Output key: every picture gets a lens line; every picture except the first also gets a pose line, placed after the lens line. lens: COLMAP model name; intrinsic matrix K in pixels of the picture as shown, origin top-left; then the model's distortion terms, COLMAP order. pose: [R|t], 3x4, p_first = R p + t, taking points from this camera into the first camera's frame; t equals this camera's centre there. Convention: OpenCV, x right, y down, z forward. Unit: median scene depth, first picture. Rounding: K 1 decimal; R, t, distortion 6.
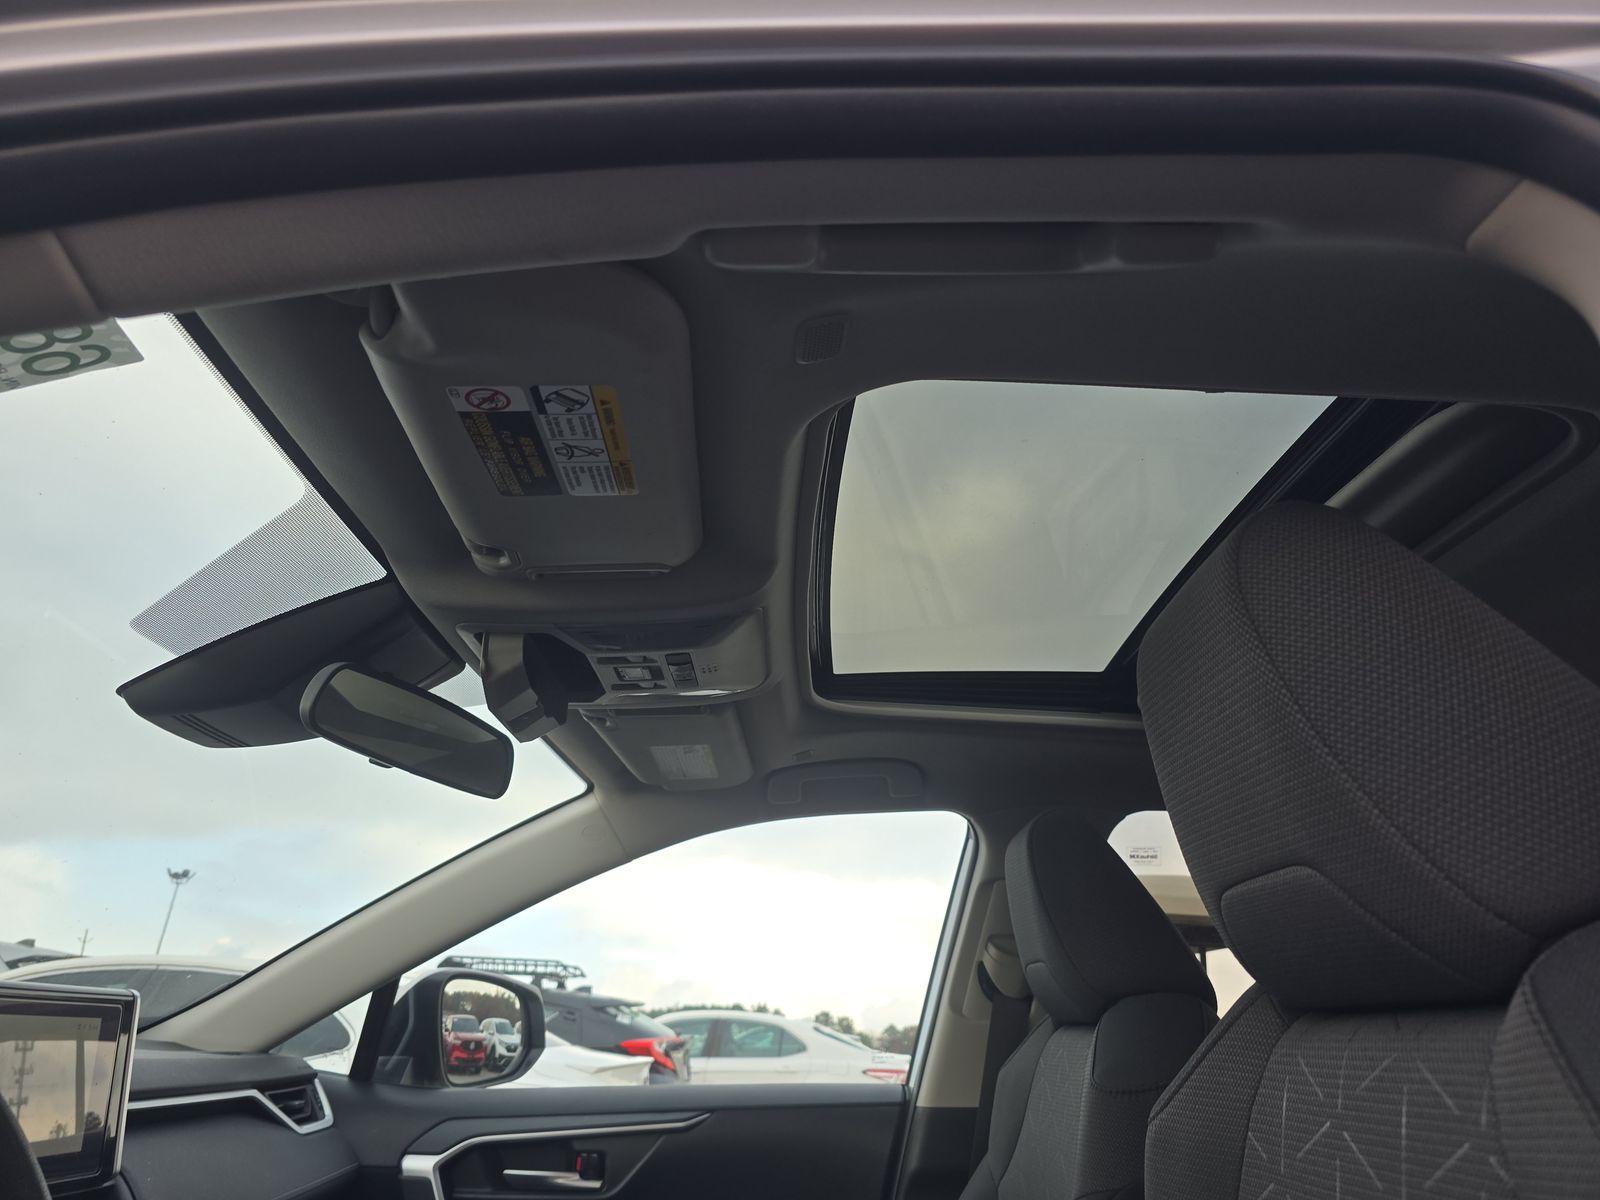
lens RADIAL K [[1107.5, 0, 800.0], [0, 1107.5, 600.0], [0, 0, 1]] dist [0.025012, -0.000066]
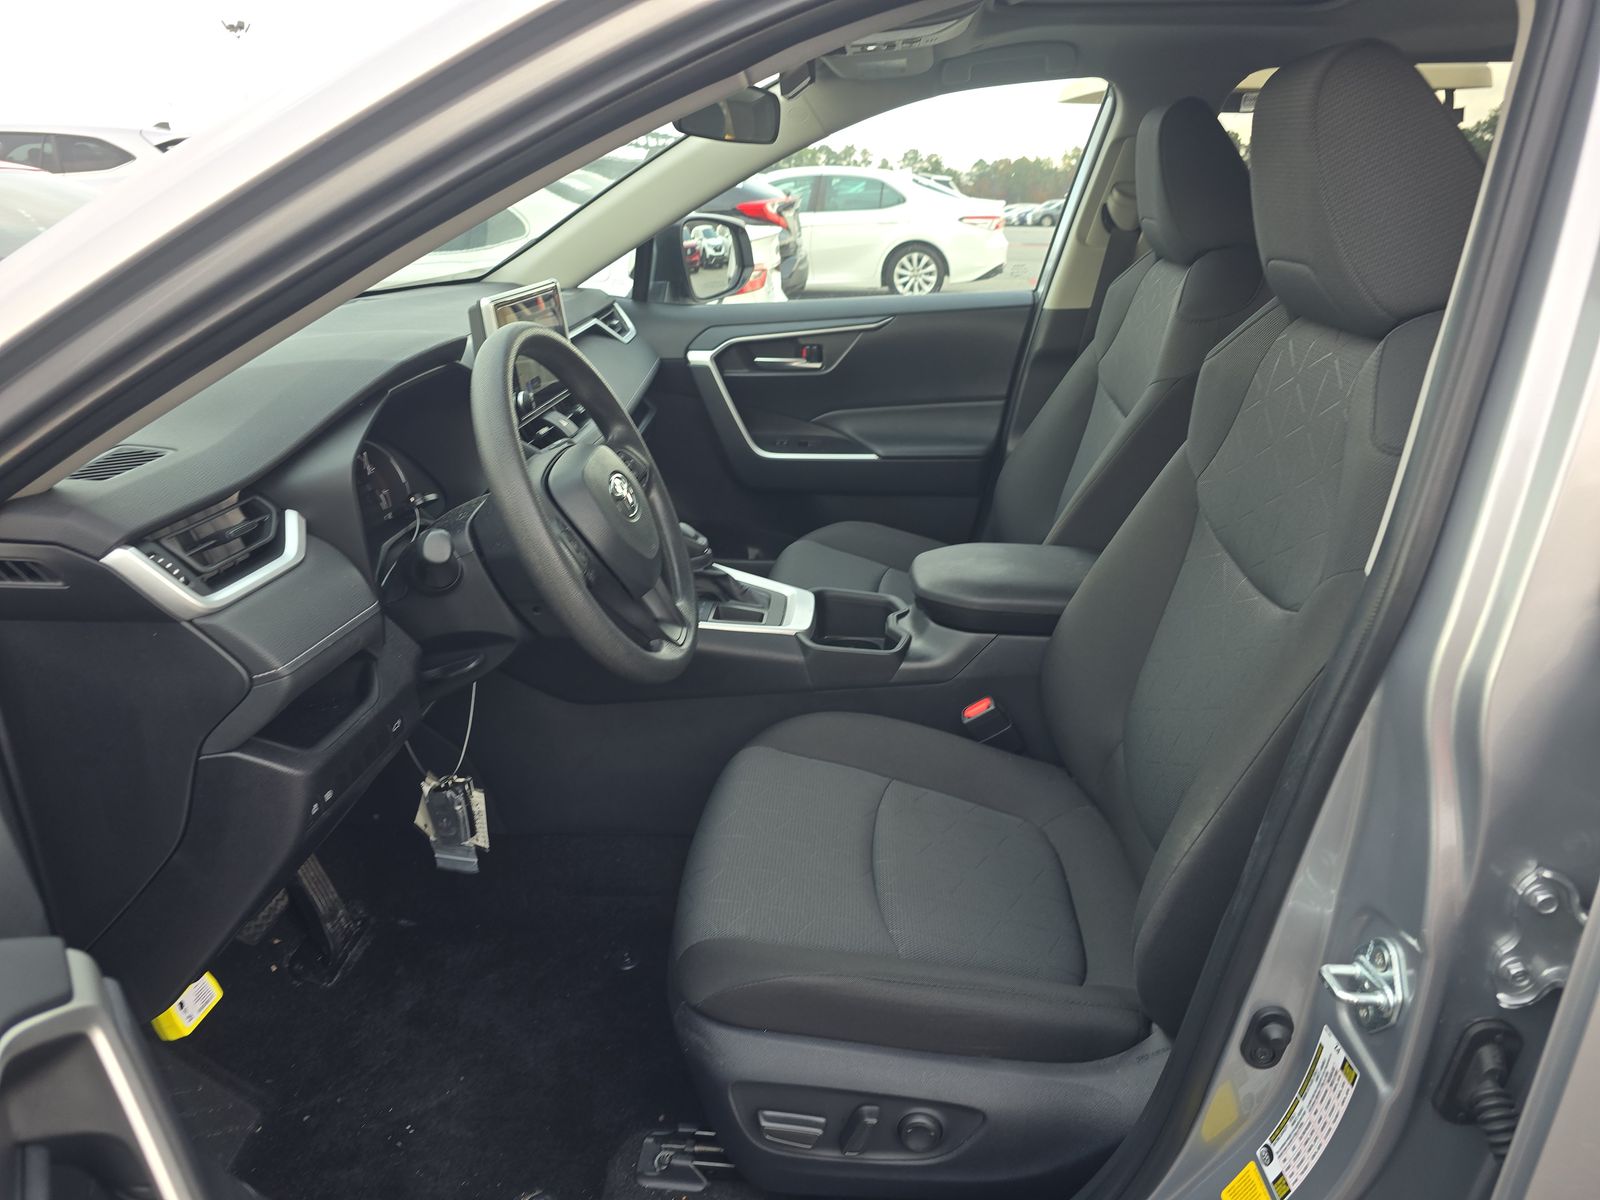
lens RADIAL K [[1107.5, 0, 800.0], [0, 1107.5, 600.0], [0, 0, 1]] dist [0.025012, -0.000066]
pose [[0.996601, -0.007547, -0.082029, -0.086432], [0.060790, 0.739381, 0.670537, -0.219227], [0.055590, -0.673245, 0.737327, -0.273895]]
